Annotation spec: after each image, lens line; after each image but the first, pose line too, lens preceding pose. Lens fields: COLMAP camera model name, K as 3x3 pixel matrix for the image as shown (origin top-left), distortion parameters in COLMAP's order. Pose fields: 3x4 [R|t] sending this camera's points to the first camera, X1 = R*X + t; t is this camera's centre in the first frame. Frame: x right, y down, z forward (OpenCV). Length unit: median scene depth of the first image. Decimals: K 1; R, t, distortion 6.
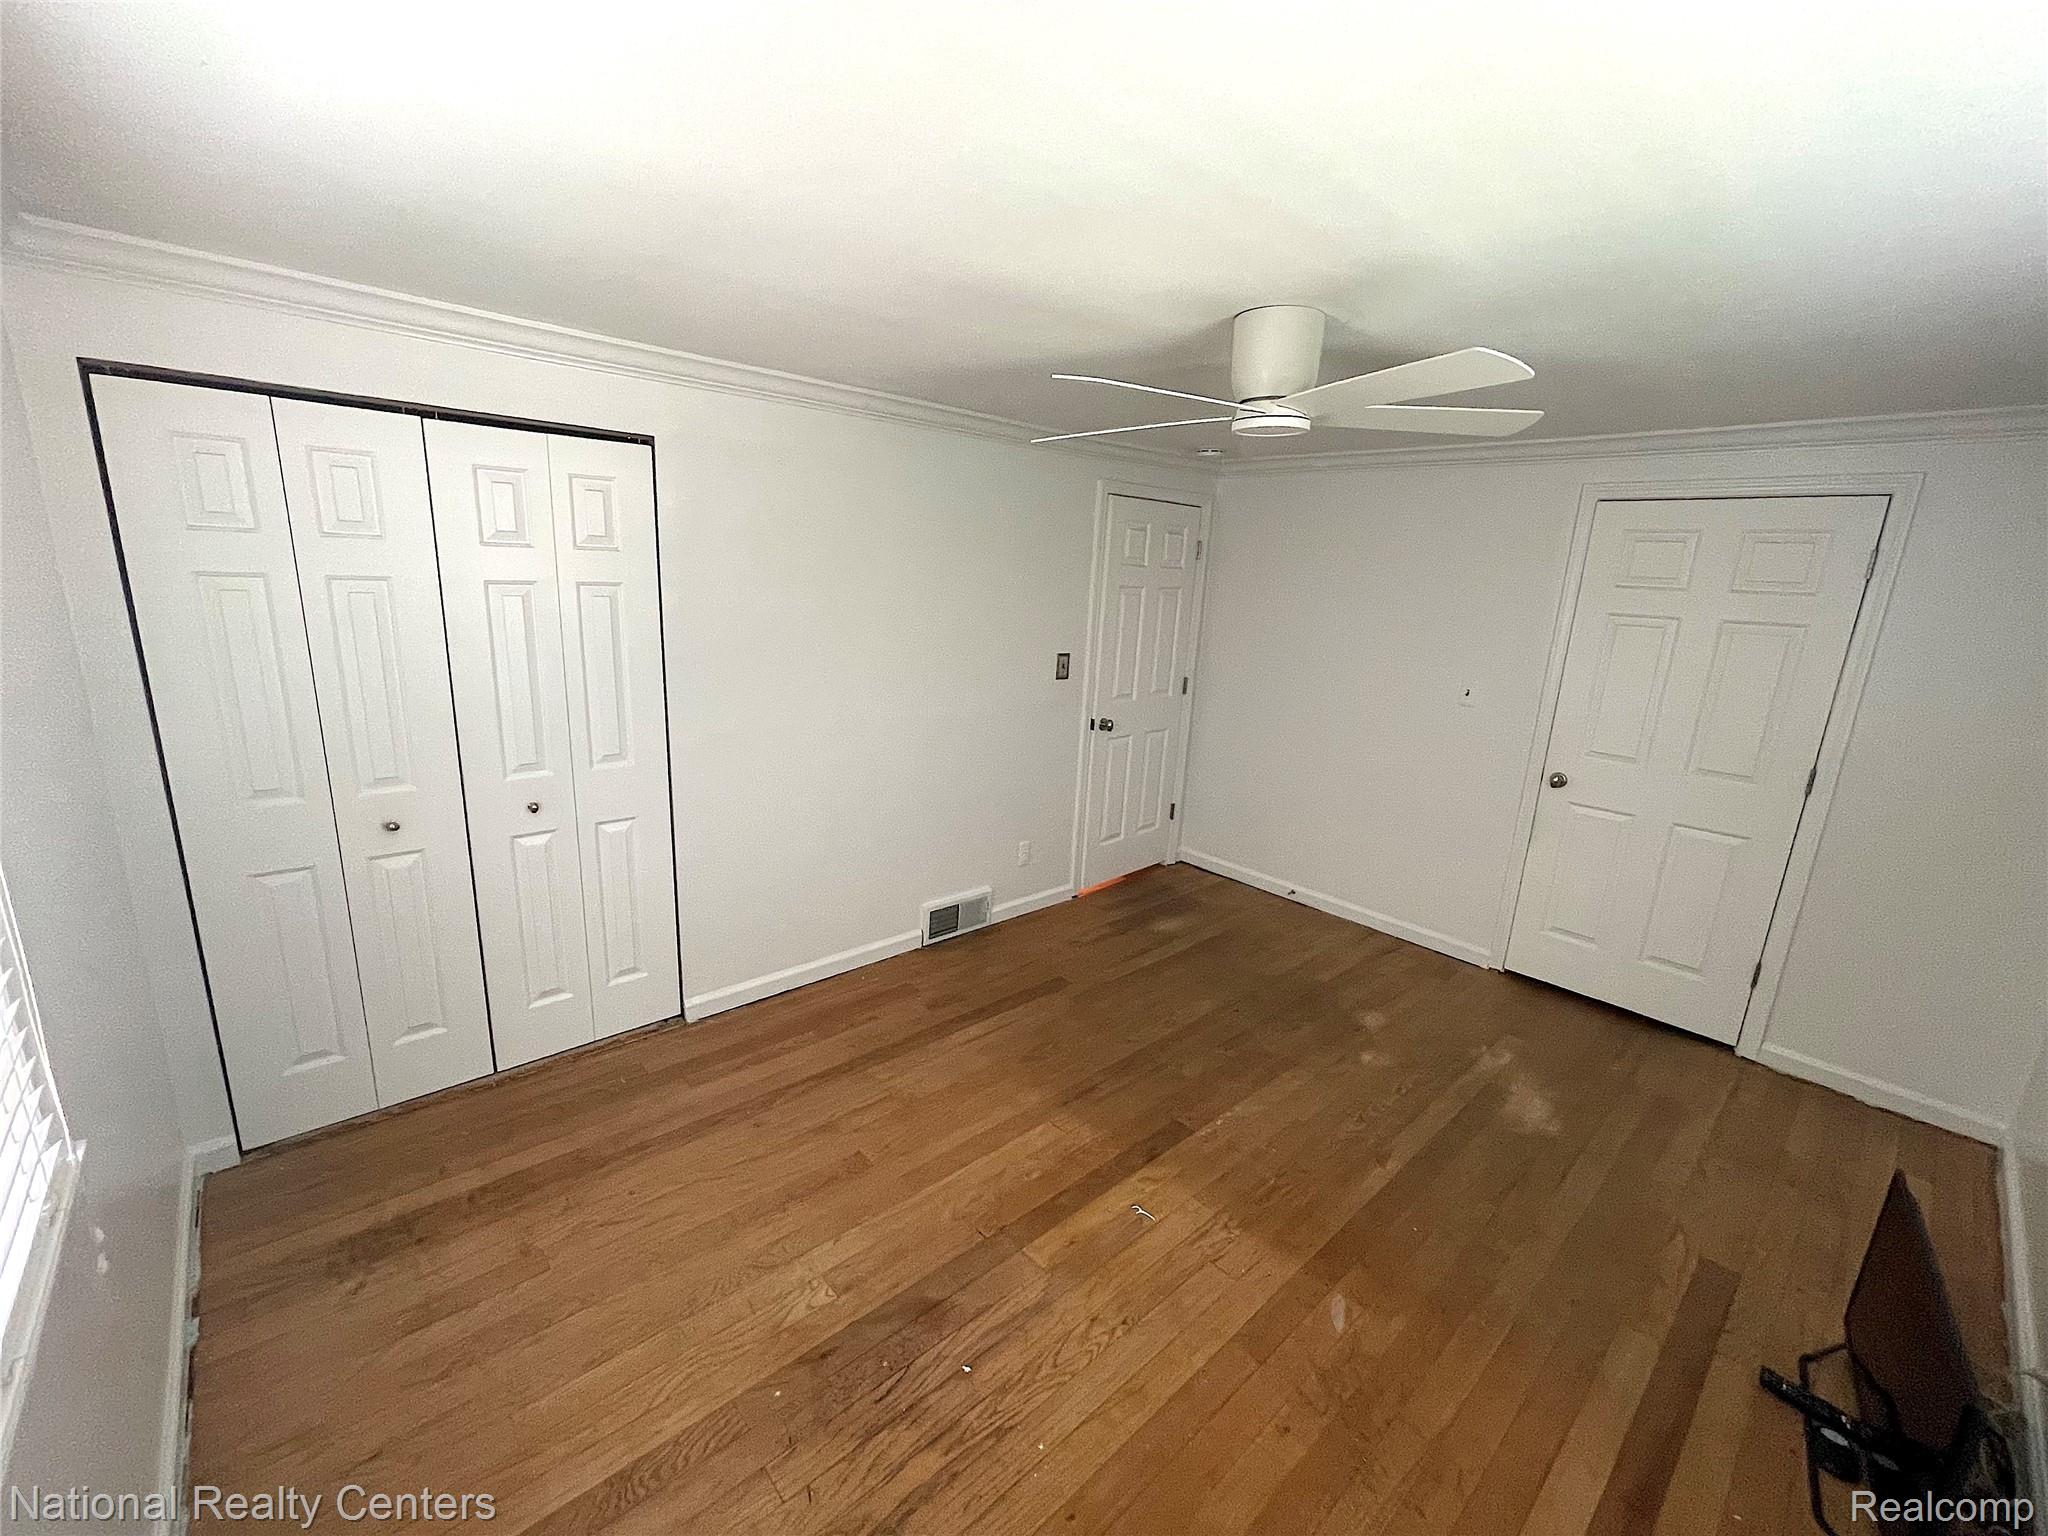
lens RADIAL K [[830.3, 0, 1017.4], [0, 830.3, 769.5], [0, 0, 1]] dist [-0.000428, 0.000476]
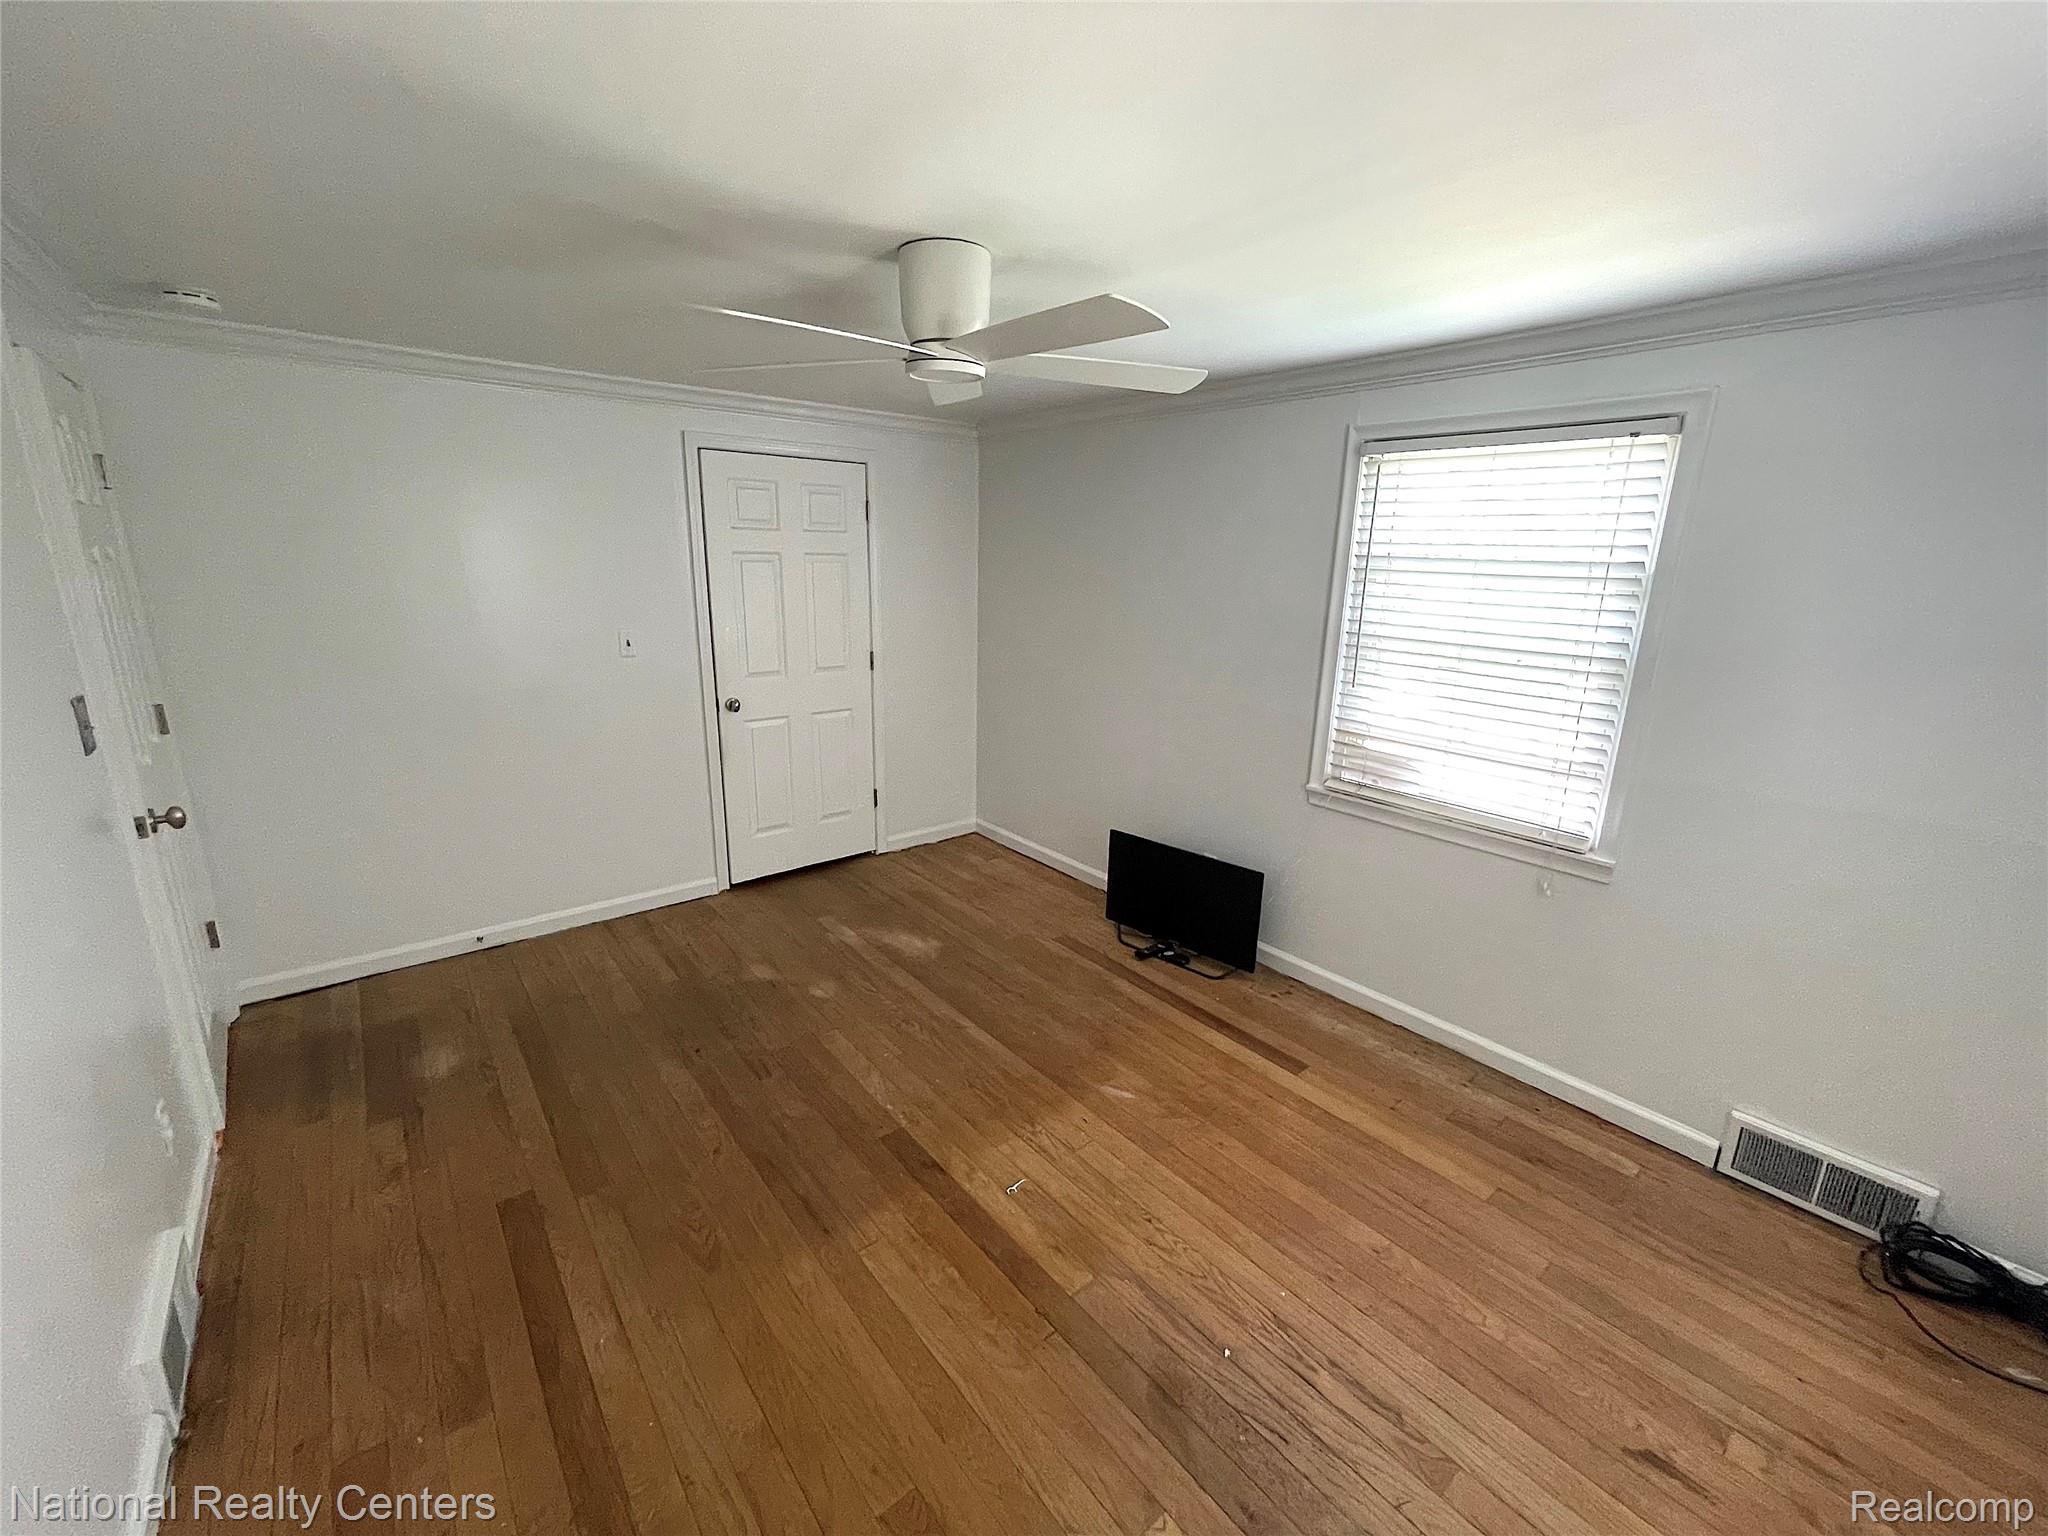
lens RADIAL K [[830.3, 0, 1017.5], [0, 830.3, 769.3], [0, 0, 1]] dist [-0.000428, 0.000476]
pose [[0.055713, -0.297727, 0.953024, -0.533207], [0.220025, 0.934703, 0.279141, -0.170189], [-0.973902, 0.194138, 0.117582, 0.652875]]
